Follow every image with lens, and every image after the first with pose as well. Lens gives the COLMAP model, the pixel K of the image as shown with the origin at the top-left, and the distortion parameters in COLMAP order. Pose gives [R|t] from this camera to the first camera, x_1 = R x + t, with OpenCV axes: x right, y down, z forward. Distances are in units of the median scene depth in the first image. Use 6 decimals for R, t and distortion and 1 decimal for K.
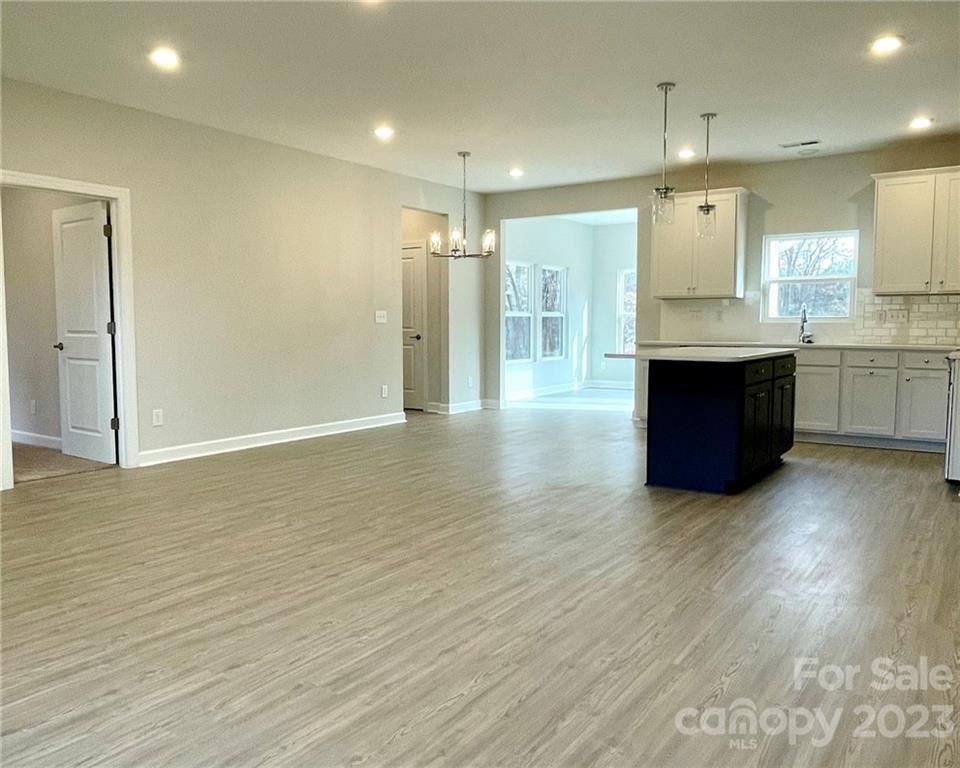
lens RADIAL K [[747.1, 0, 475.0], [0, 747.1, 382.0], [0, 0, 1]] dist [-0.009256, 0.003566]
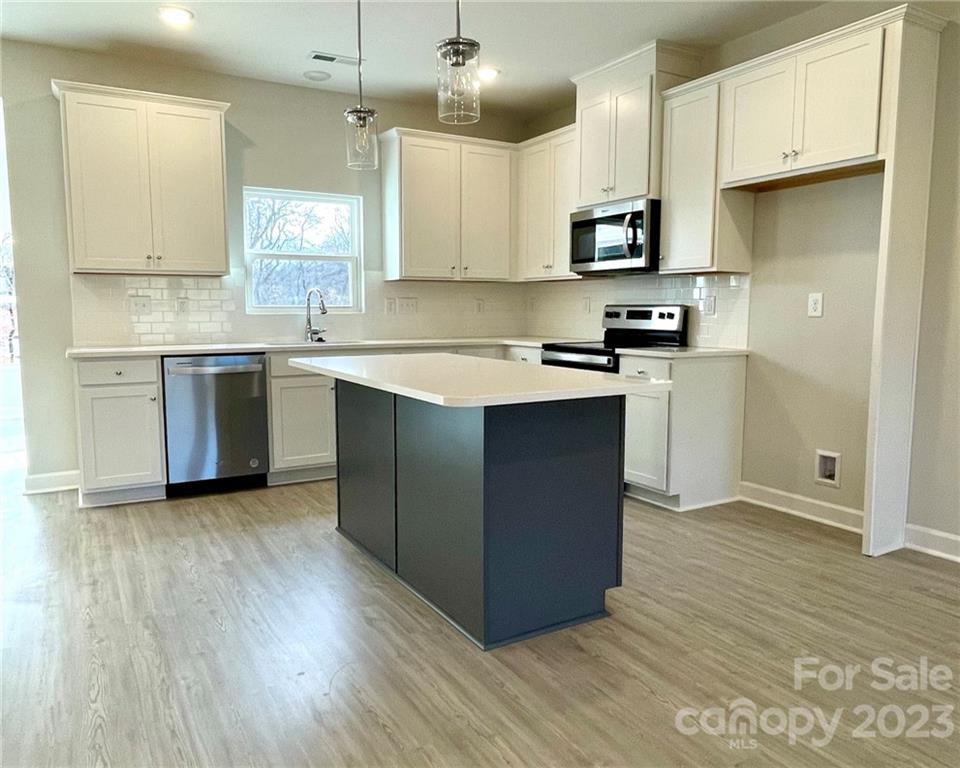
lens RADIAL K [[705.8, 0, 479.8], [0, 705.8, 386.2], [0, 0, 1]] dist [-0.004063, 0.003773]
pose [[0.412851, -0.100758, 0.905208, -0.253077], [0.069871, 0.994437, 0.078823, -0.102390], [-0.908114, 0.030706, 0.417595, 1.101530]]
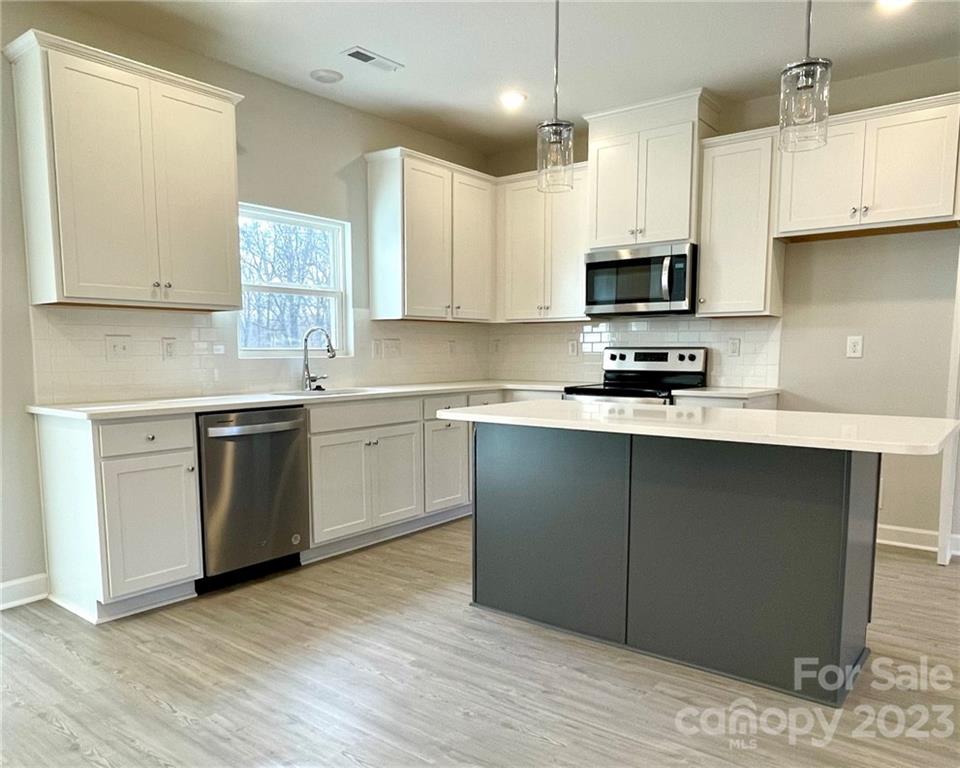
lens RADIAL K [[705.8, 0, 477.1], [0, 705.8, 434.2], [0, 0, 1]] dist [-0.004063, 0.003773]
pose [[0.045414, -0.118050, 0.991969, -0.289331], [0.078944, 0.990312, 0.114239, -0.143217], [-0.995844, 0.073122, 0.054293, 1.638489]]
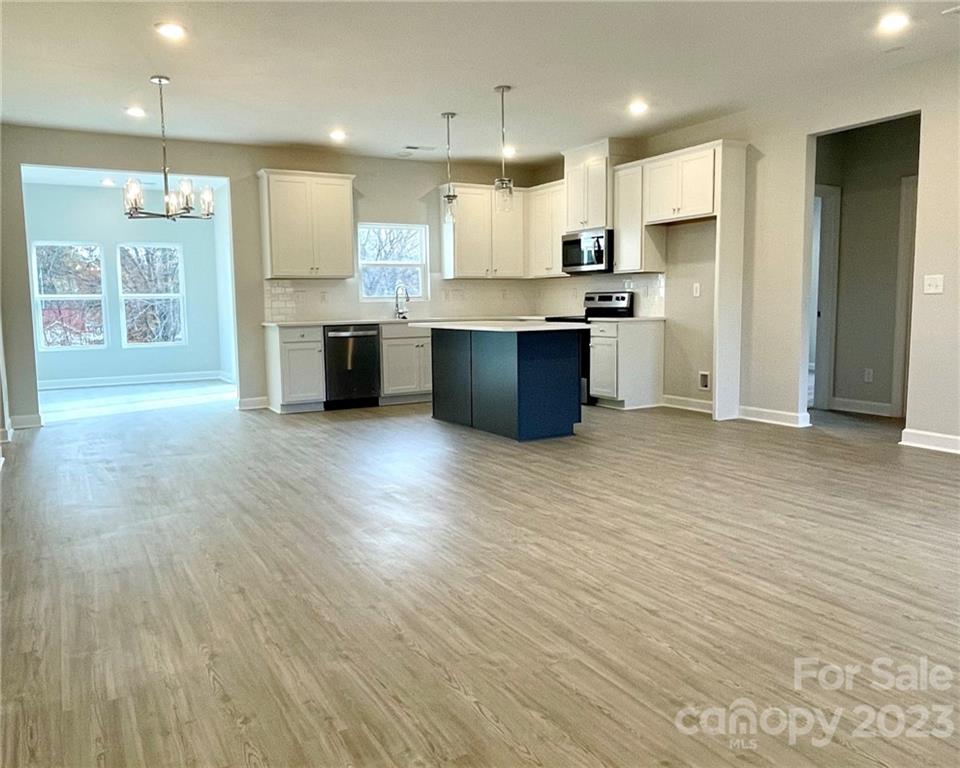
lens RADIAL K [[747.1, 0, 473.4], [0, 747.1, 386.2], [0, 0, 1]] dist [-0.009256, 0.003566]
pose [[0.428860, -0.107390, 0.896965, -1.120047], [0.084287, 0.993334, 0.078628, -0.058622], [-0.899430, 0.041882, 0.435053, 0.774214]]
